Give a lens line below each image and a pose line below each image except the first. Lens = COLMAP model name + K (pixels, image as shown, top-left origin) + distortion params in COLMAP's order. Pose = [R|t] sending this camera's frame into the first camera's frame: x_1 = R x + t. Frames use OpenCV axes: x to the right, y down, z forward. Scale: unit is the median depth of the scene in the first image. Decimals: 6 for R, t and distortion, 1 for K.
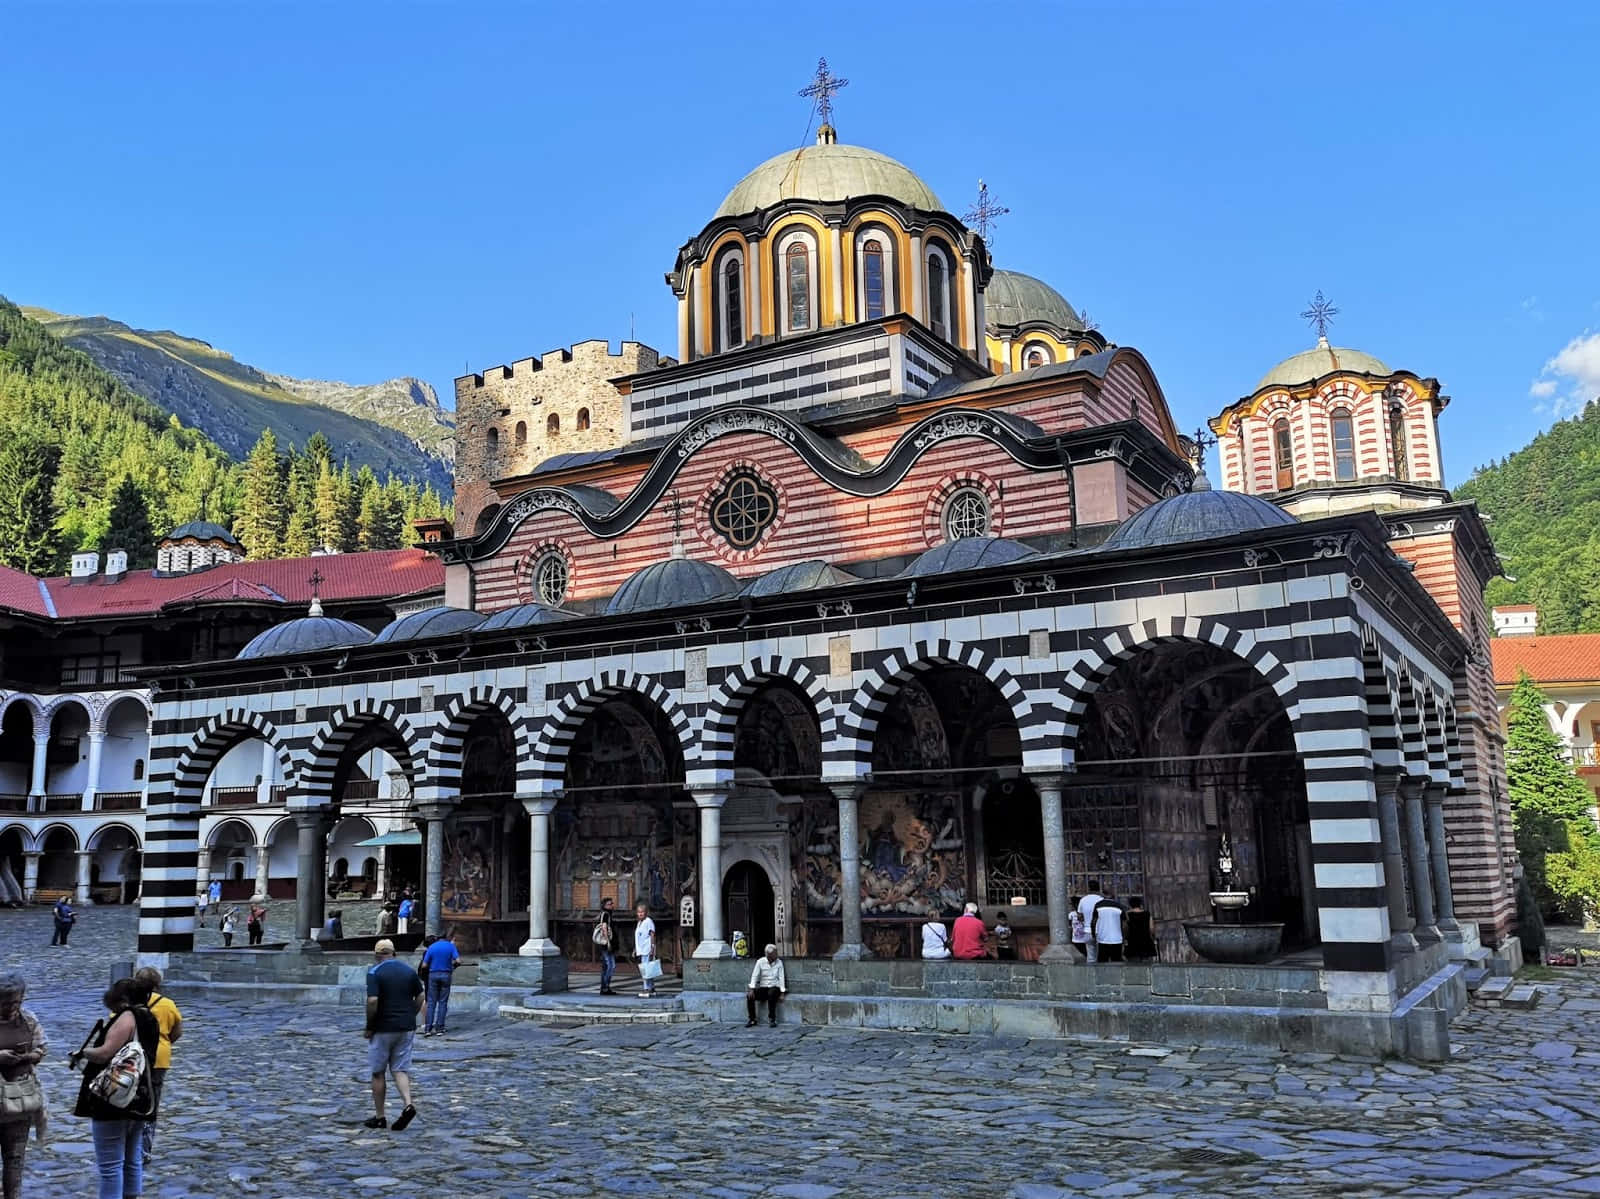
lens RADIAL K [[1444.5, 0, 800.0], [0, 1444.5, 599.5], [0, 0, 1]] dist [0.054841, -0.011746]
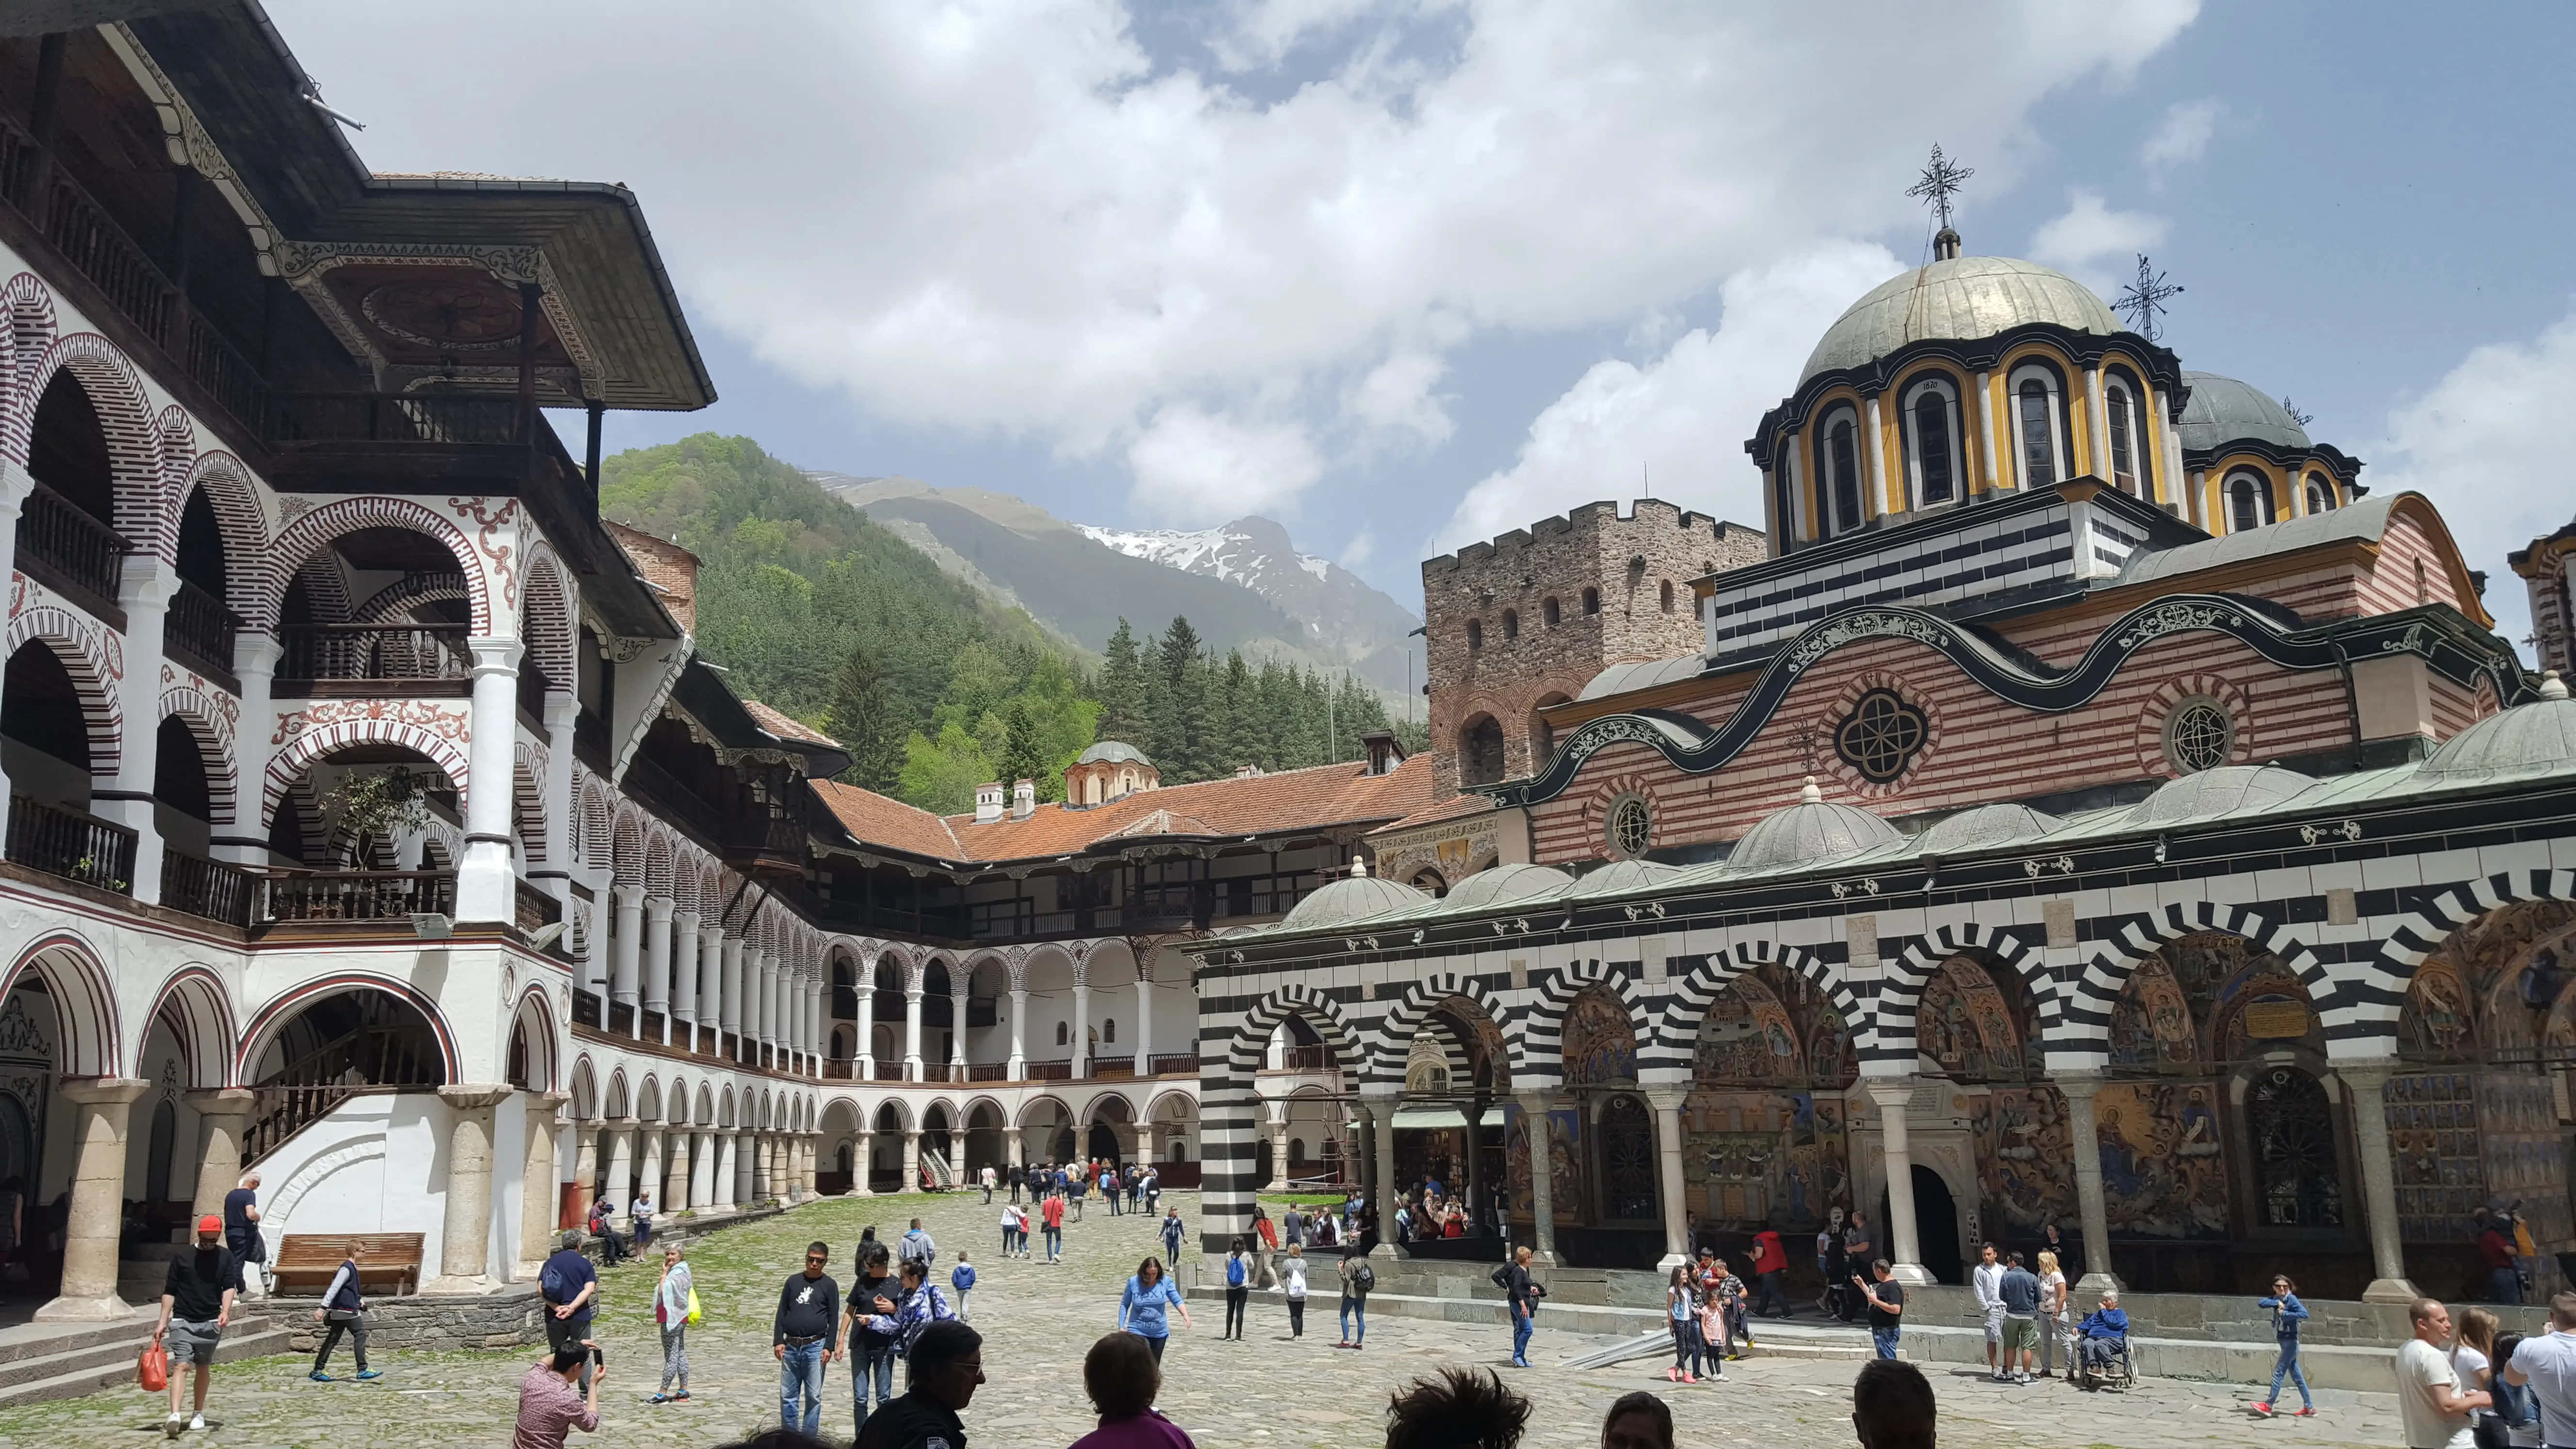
lens RADIAL K [[1906.9, 0, 1224.9], [0, 1906.9, 795.6], [0, 0, 1]] dist [0.153714, -0.281353]
pose [[0.958828, -0.047406, -0.280002, -0.097032], [0.048686, 0.998811, -0.002386, -0.045852], [0.279782, -0.011344, 0.959997, -0.165409]]
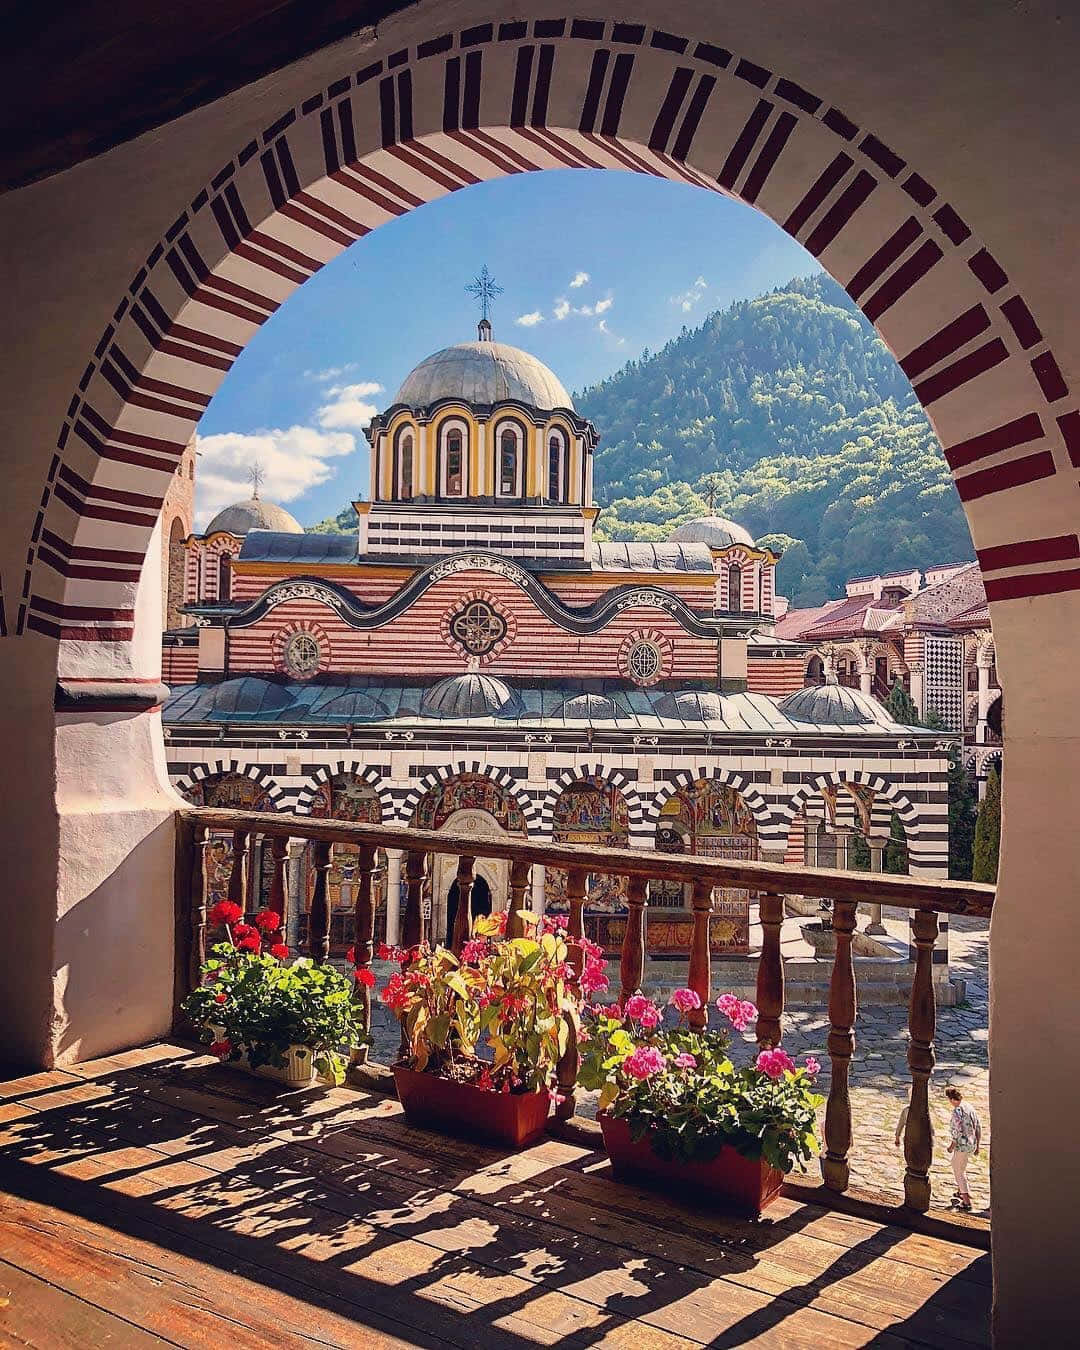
lens RADIAL K [[1186.7, 0, 557.9], [0, 1186.7, 648.6], [0, 0, 1]] dist [0.130966, -0.000782]
pose [[0.840934, 0.068554, 0.536777, -0.646062], [-0.133148, 0.987660, 0.082457, -0.158735], [-0.524501, -0.140812, 0.839685, -0.025301]]
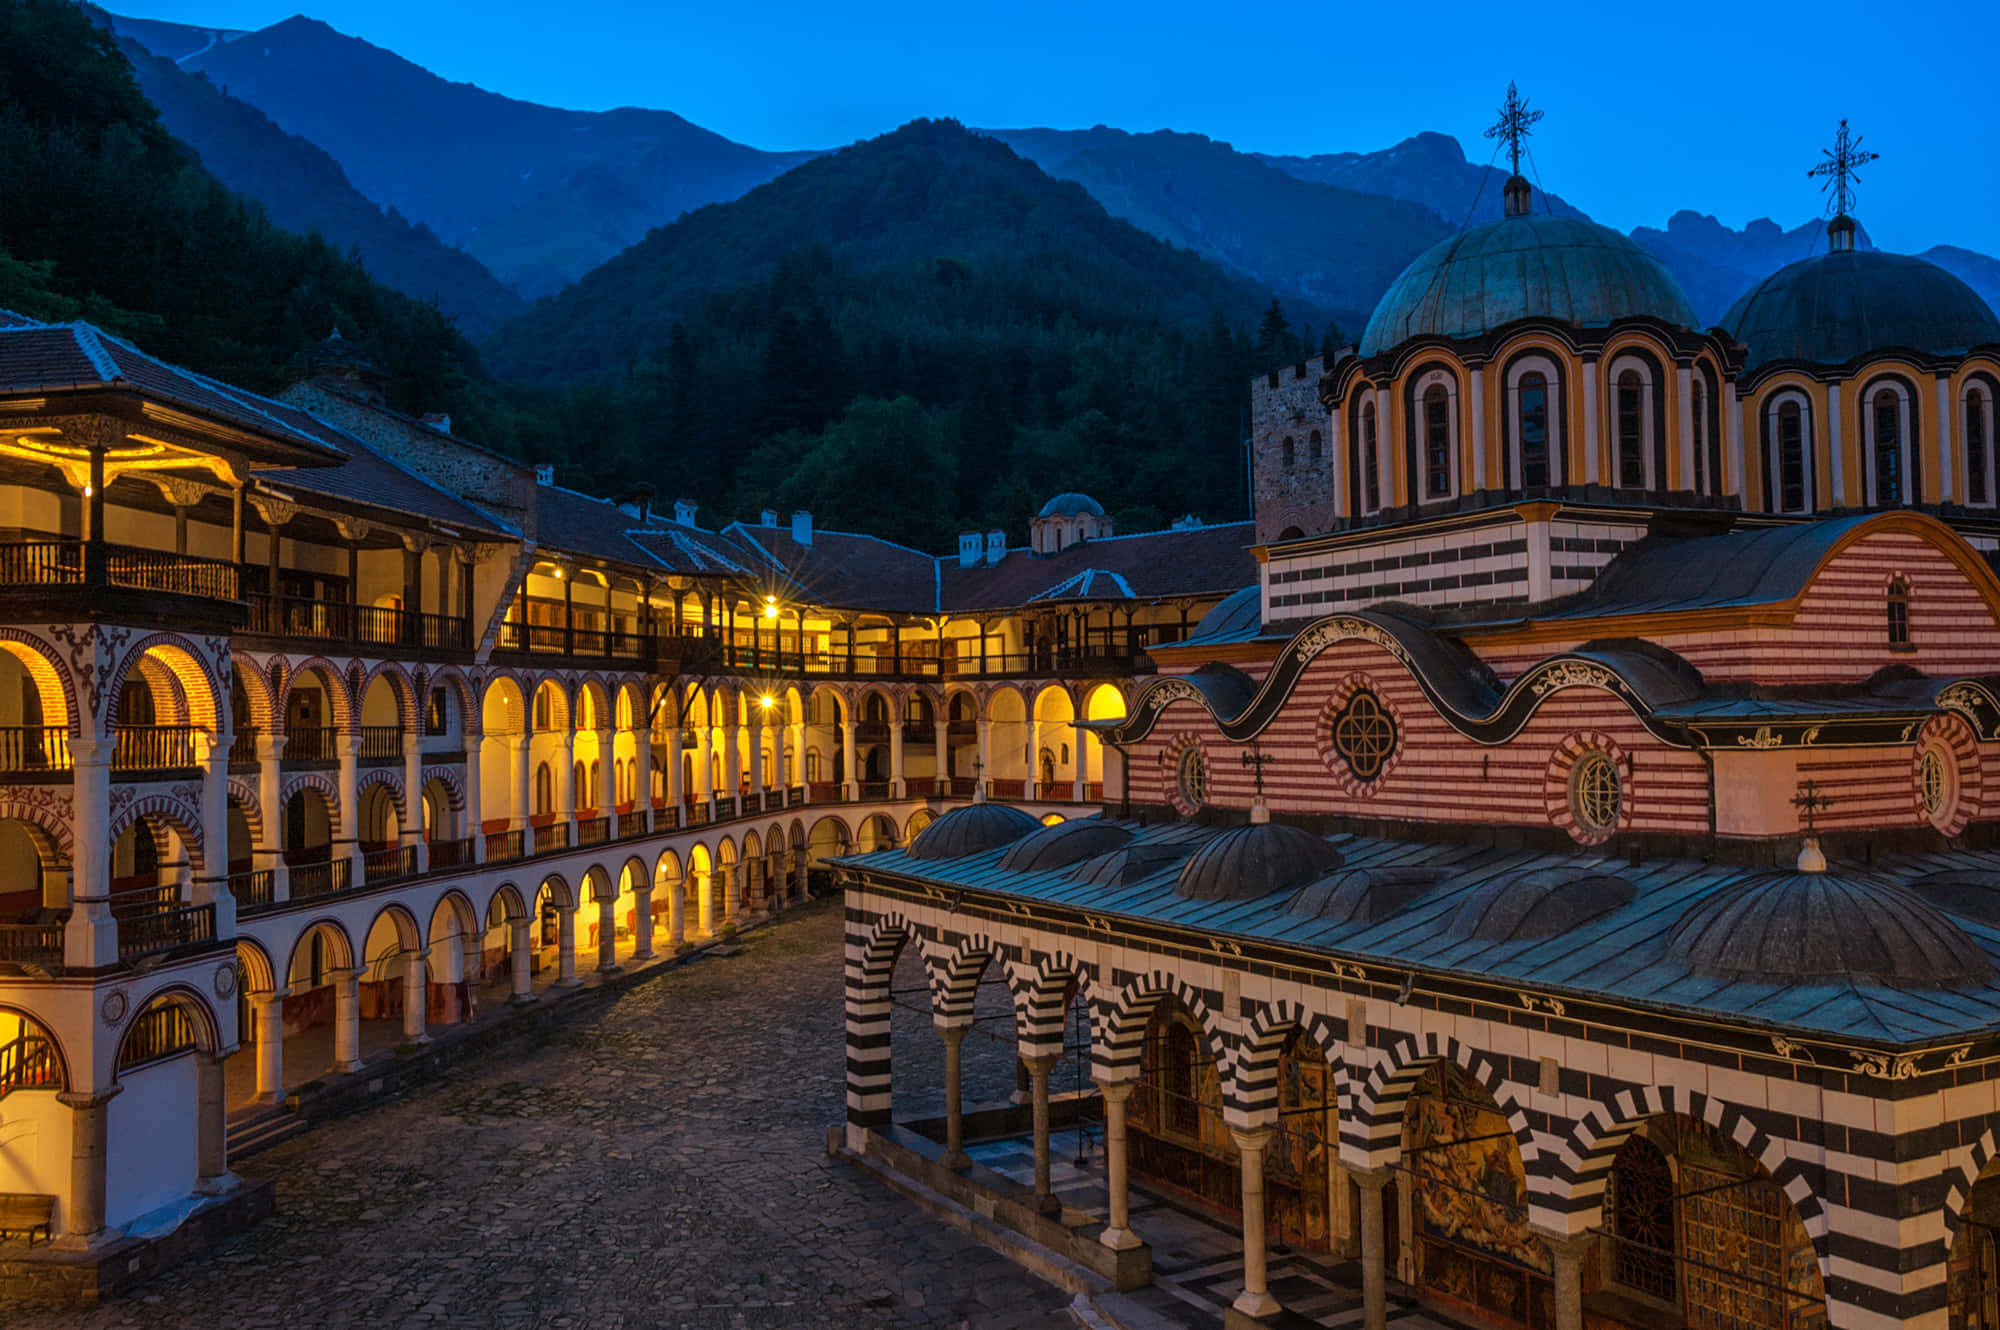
lens RADIAL K [[1665.1, 0, 939.5], [0, 1665.1, 647.9], [0, 0, 1]] dist [-0.034206, 0.028472]
pose [[0.843833, -0.013571, -0.536434, 0.295272], [0.093887, 0.987994, 0.122693, -0.274388], [0.528328, -0.153896, 0.834976, 0.068902]]
